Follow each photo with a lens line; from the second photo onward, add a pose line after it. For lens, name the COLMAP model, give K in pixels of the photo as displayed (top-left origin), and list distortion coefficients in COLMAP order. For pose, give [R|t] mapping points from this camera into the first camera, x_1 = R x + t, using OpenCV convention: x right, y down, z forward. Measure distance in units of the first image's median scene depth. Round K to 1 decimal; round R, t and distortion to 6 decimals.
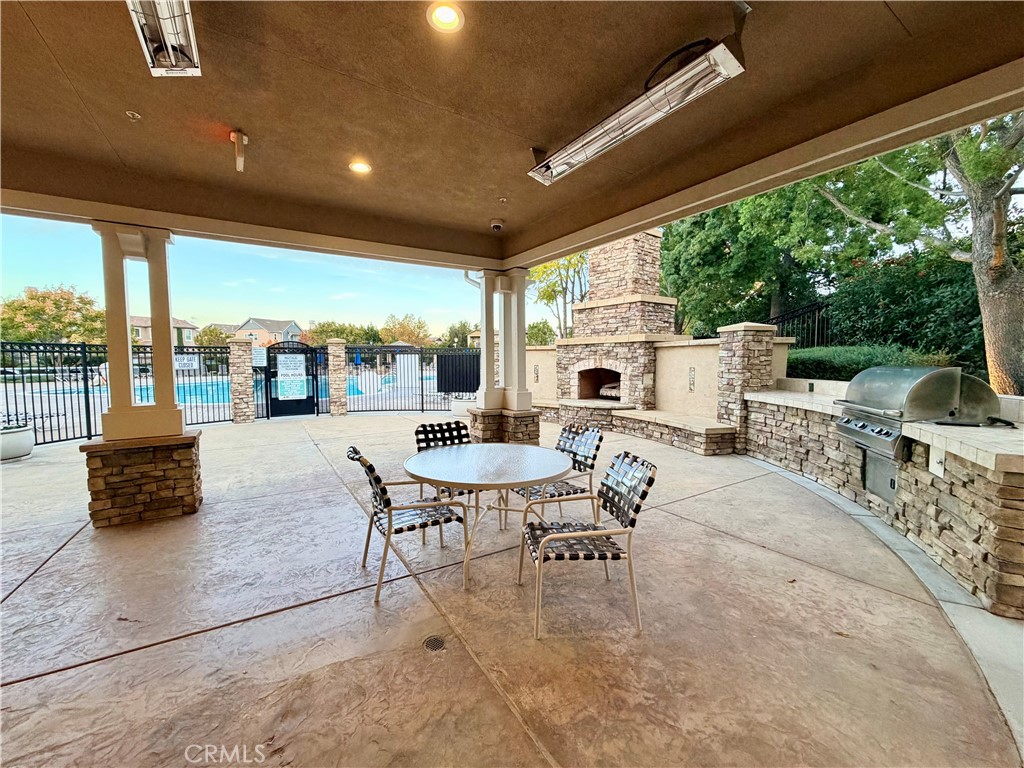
lens RADIAL K [[406.5, 0, 512.0], [0, 406.5, 384.0], [0, 0, 1]] dist [-0.001236, 0.000221]
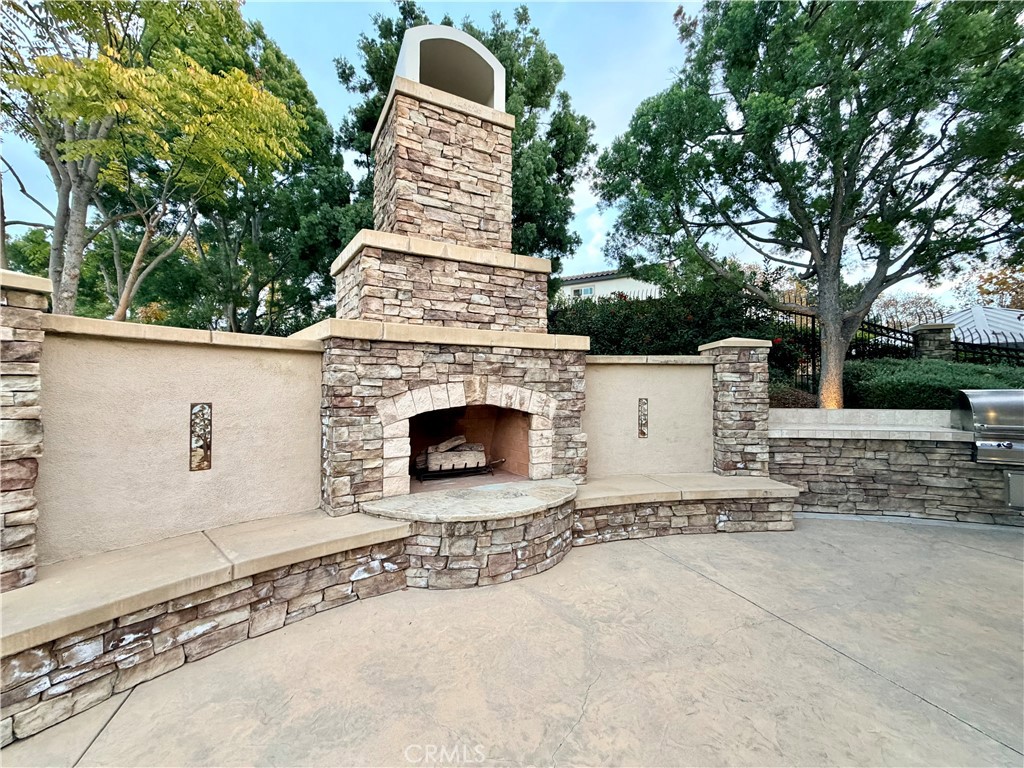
lens RADIAL K [[406.5, 0, 512.0], [0, 406.5, 384.0], [0, 0, 1]] dist [-0.001236, 0.000221]
pose [[0.206721, 0.023372, 0.978121, -0.205745], [0.061524, 0.997426, -0.036836, -0.048432], [-0.976464, 0.067793, 0.204751, 0.985403]]
